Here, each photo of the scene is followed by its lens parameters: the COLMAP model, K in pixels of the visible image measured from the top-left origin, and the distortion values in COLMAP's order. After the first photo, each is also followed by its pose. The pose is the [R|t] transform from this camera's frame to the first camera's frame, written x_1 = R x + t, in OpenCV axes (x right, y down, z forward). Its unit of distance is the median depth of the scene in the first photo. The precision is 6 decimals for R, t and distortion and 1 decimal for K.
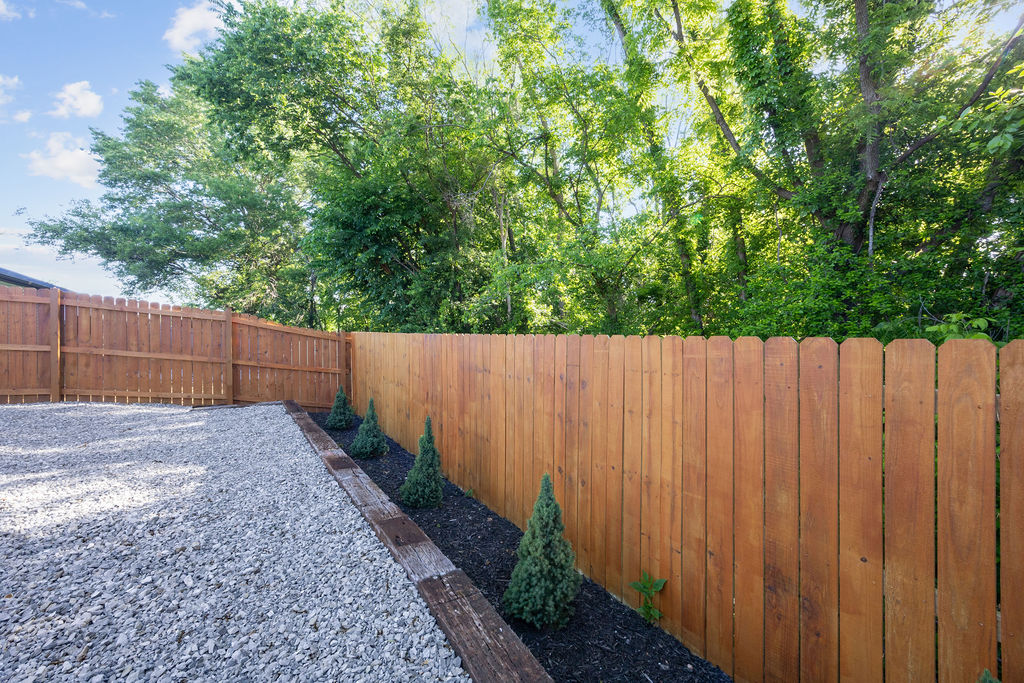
lens RADIAL K [[390.9, 0, 509.5], [0, 390.9, 348.1], [0, 0, 1]] dist [0.000782, 0.000116]
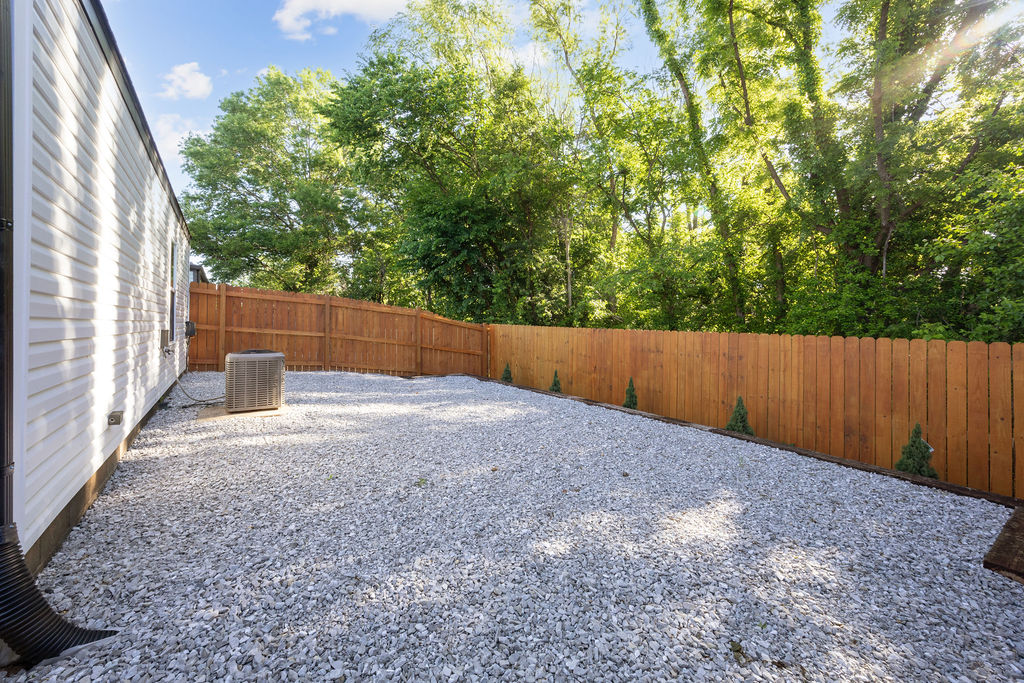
lens RADIAL K [[393.0, 0, 506.8], [0, 393.0, 332.3], [0, 0, 1]] dist [-0.001534, -0.000096]
pose [[0.999803, 0.012326, -0.015556, -0.538569], [-0.012490, 0.999867, -0.010511, -0.000606], [0.015424, 0.010704, 0.999824, -0.567132]]
